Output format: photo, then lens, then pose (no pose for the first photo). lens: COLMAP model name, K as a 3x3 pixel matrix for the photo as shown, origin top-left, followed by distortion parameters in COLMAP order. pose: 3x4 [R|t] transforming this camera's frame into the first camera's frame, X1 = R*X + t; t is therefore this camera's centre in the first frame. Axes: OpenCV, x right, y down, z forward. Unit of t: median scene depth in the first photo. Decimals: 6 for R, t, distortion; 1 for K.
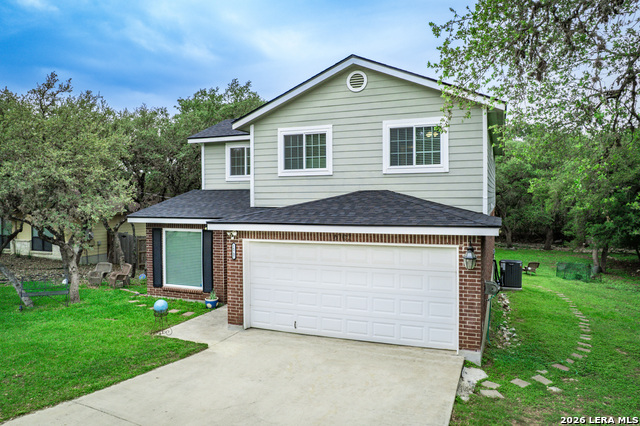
lens RADIAL K [[424.8, 0, 321.9], [0, 424.8, 207.6], [0, 0, 1]] dist [-0.087361, 0.075377]
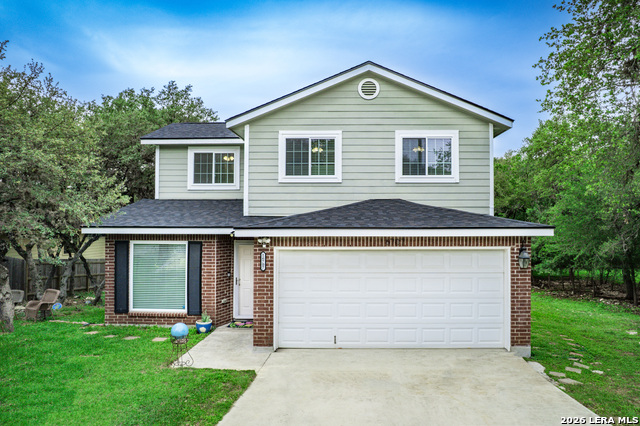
lens RADIAL K [[413.0, 0, 337.9], [0, 413.0, 220.9], [0, 0, 1]] dist [-0.079500, 0.064597]
pose [[0.939432, 0.011921, 0.342529, -0.316053], [-0.000421, 0.999434, -0.033629, 0.043155], [-0.342736, 0.031448, 0.938905, 0.132942]]
